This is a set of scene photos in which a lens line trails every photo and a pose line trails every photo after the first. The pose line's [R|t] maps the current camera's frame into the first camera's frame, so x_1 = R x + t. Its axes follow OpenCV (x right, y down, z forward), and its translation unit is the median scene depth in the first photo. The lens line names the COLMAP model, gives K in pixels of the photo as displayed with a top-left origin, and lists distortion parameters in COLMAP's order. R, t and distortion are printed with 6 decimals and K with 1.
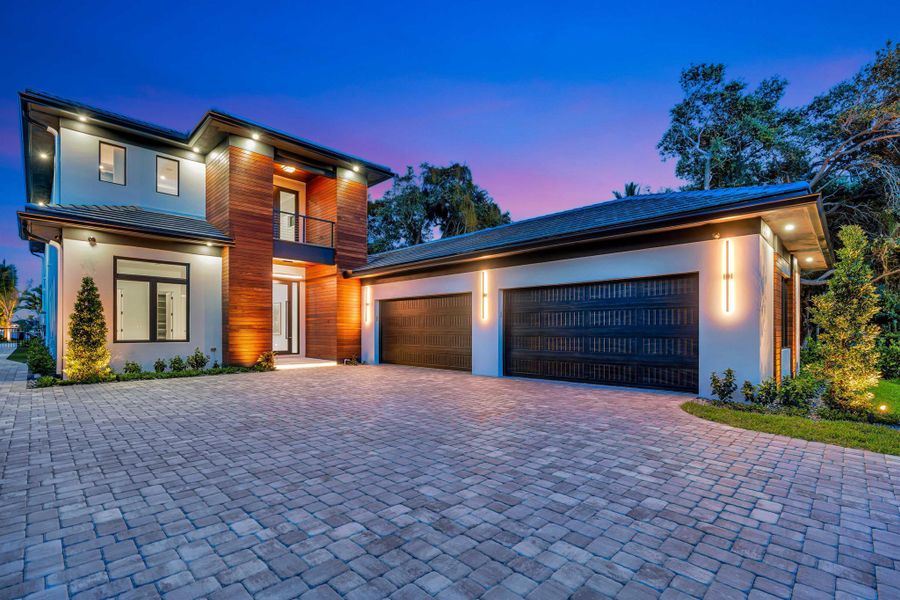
lens RADIAL K [[411.4, 0, 449.3], [0, 411.4, 334.6], [0, 0, 1]] dist [-0.002263, 0.000367]
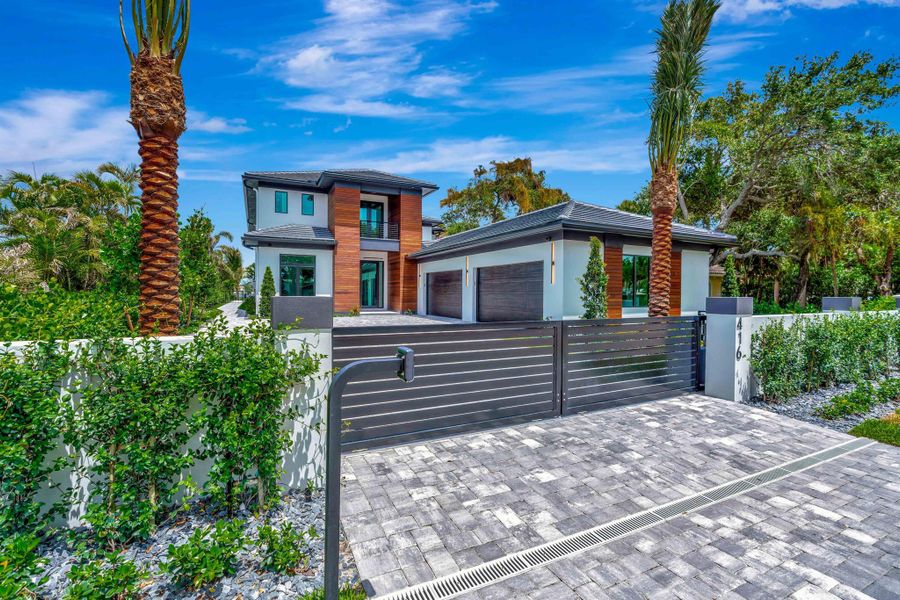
lens RADIAL K [[399.6, 0, 450.0], [0, 399.6, 300.0], [0, 0, 1]] dist [-0.006055, -0.000129]
pose [[0.945802, 0.007993, -0.324644, 0.213809], [-0.006219, 0.999960, 0.006502, 0.003012], [0.324683, -0.004131, 0.945814, -0.200150]]
